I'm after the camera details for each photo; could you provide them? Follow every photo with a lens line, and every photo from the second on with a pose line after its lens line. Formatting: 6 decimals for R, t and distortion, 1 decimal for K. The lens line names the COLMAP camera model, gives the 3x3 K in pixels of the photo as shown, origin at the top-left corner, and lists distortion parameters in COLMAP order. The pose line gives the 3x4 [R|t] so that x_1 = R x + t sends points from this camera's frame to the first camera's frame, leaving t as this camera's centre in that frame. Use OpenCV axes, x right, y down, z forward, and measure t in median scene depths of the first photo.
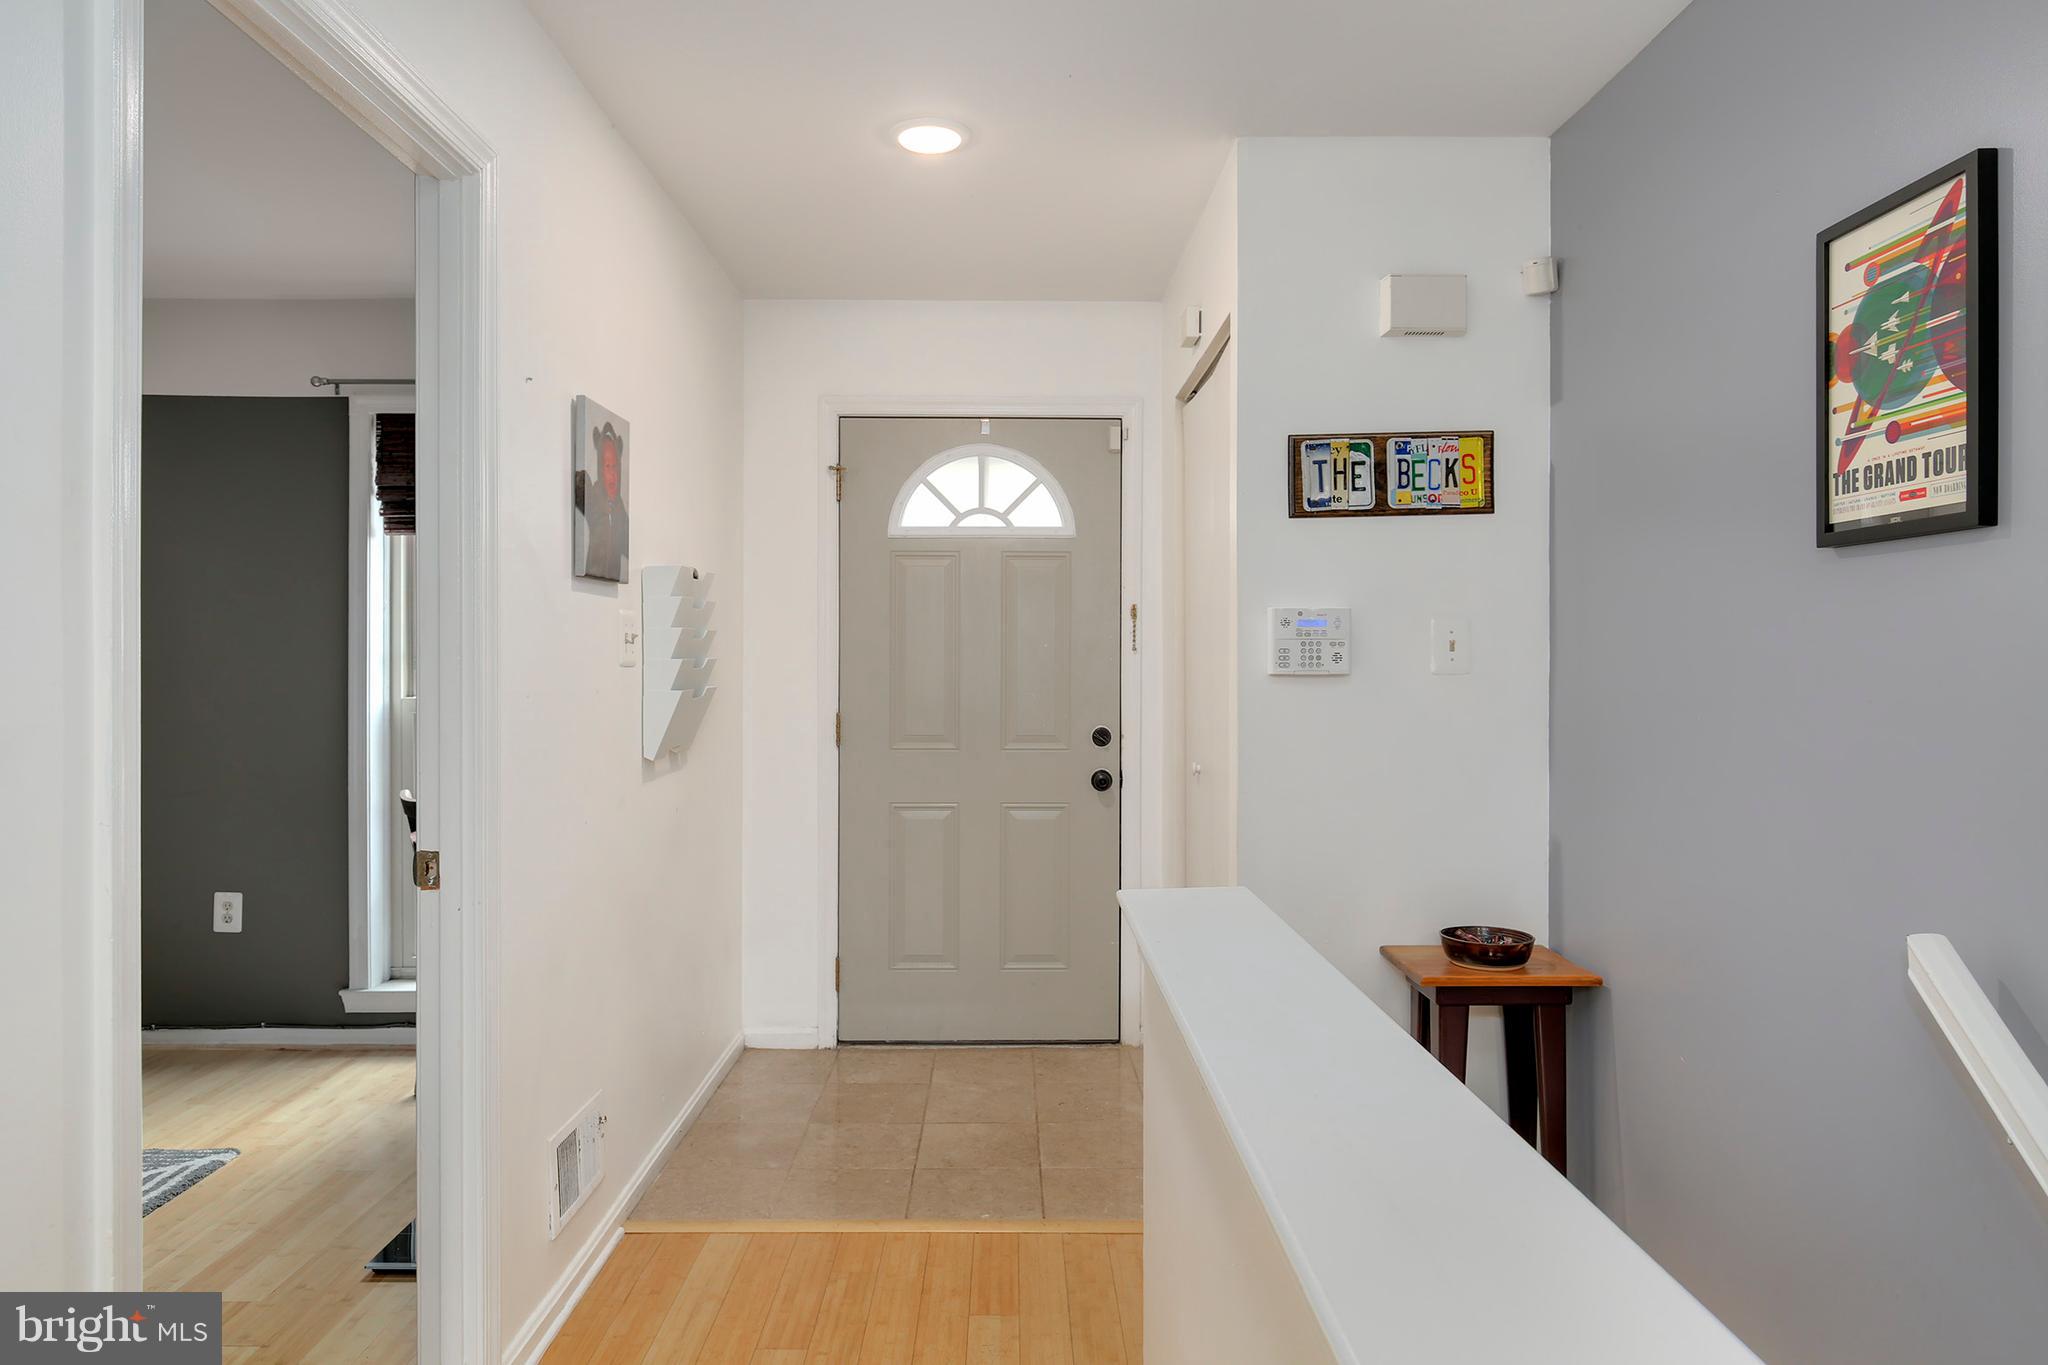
lens RADIAL K [[1243.6, 0, 1020.7], [0, 1243.6, 665.3], [0, 0, 1]] dist [-0.007385, -0.001124]
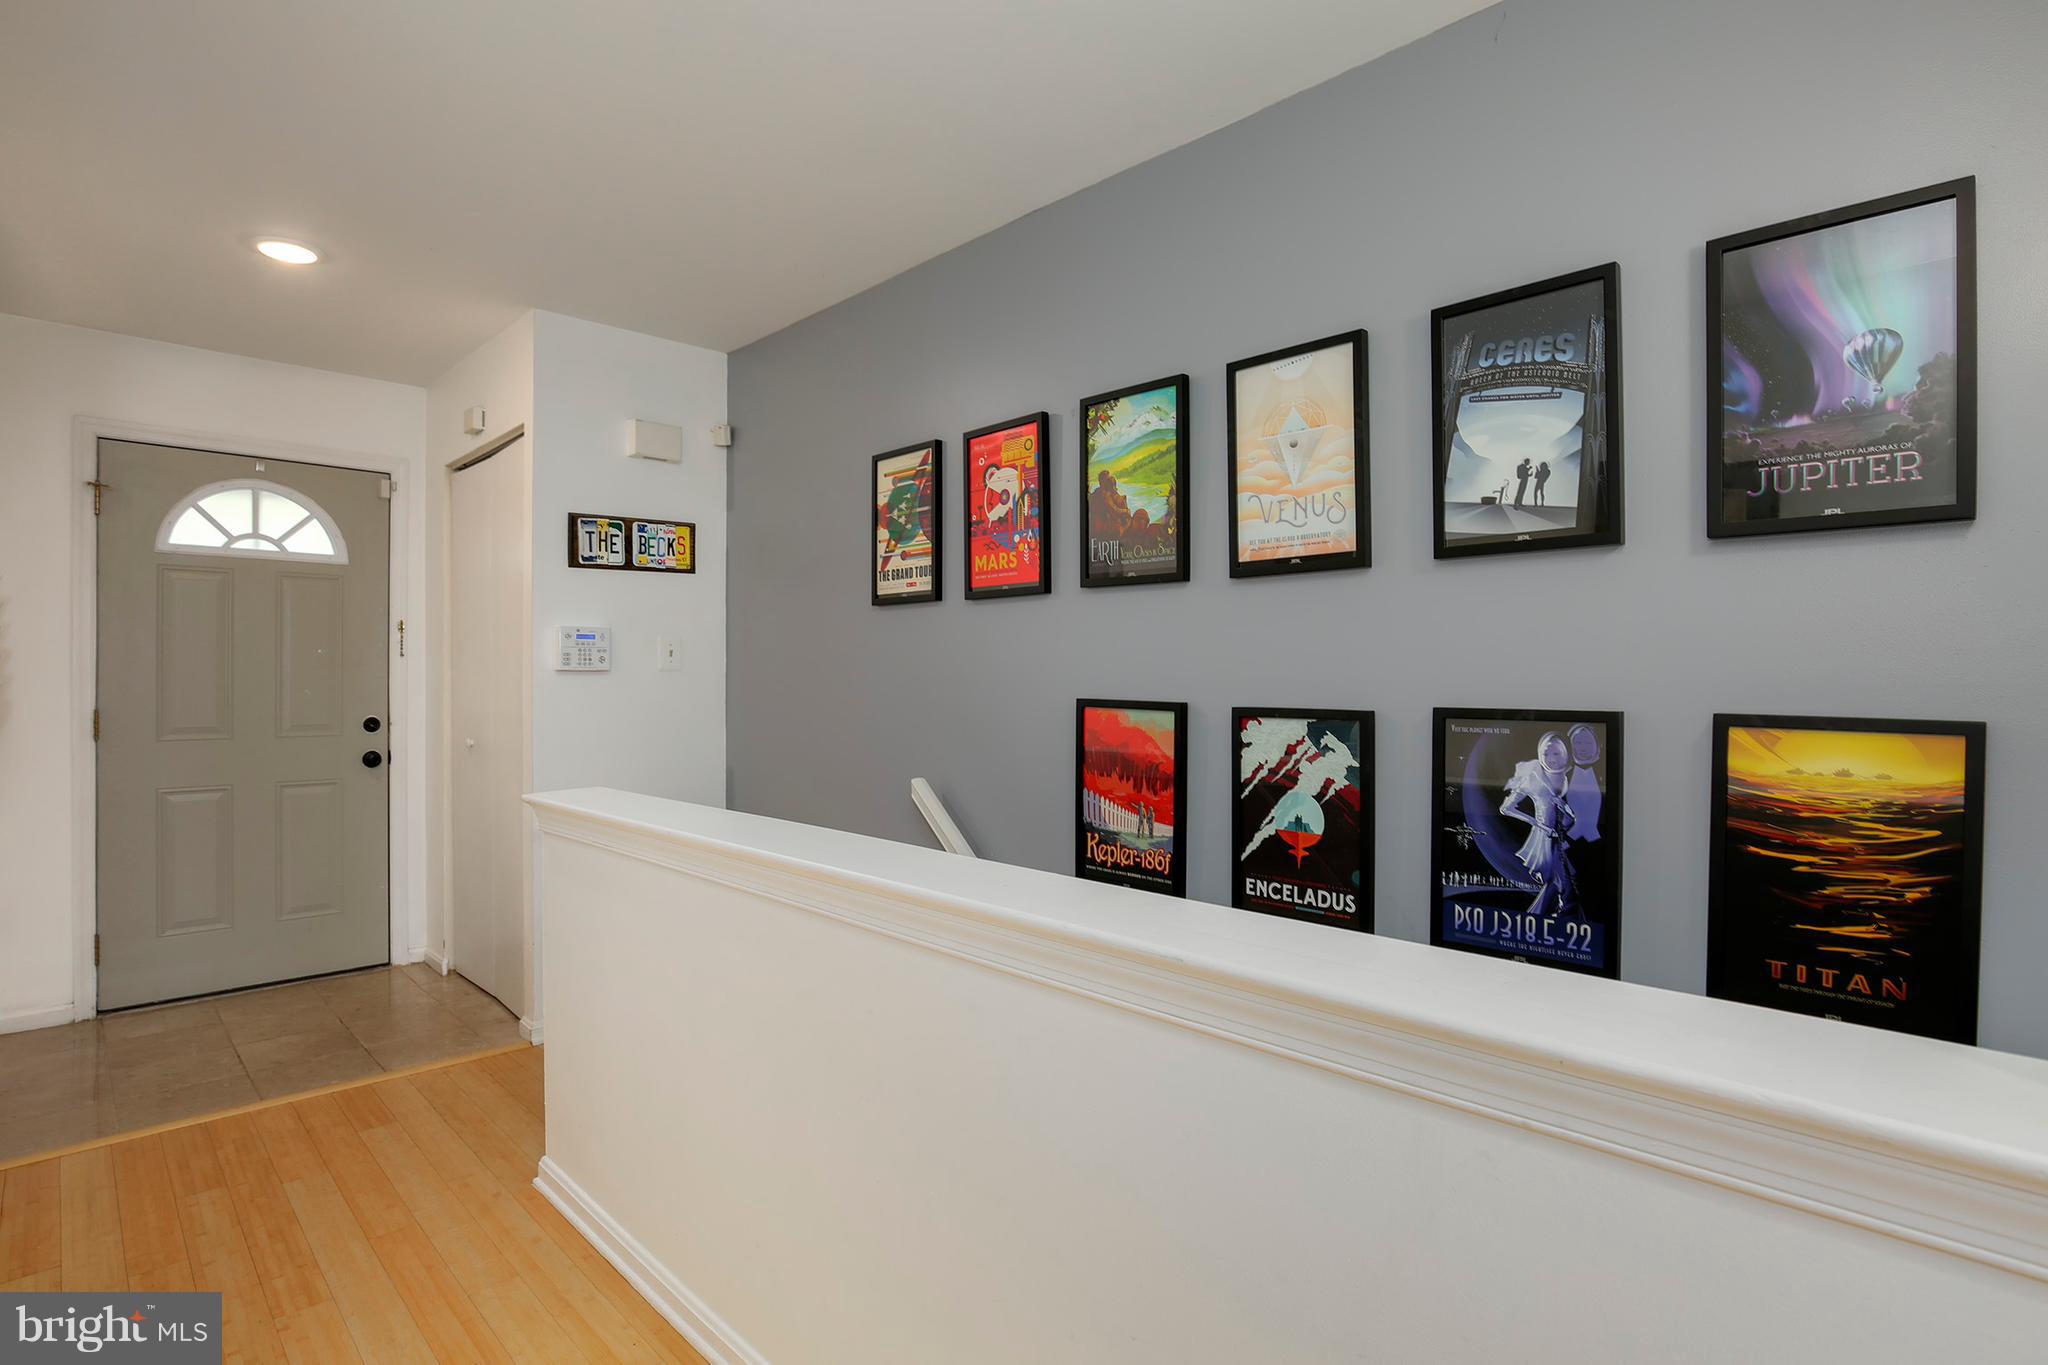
lens RADIAL K [[1012.9, 0, 1024.0], [0, 1012.9, 682.5], [0, 0, 1]] dist [-0.003573, -0.000471]
pose [[0.717363, -0.005166, 0.696681, -0.247518], [0.003888, 0.999987, 0.003412, 0.020186], [-0.696689, 0.000261, 0.717373, -0.274554]]
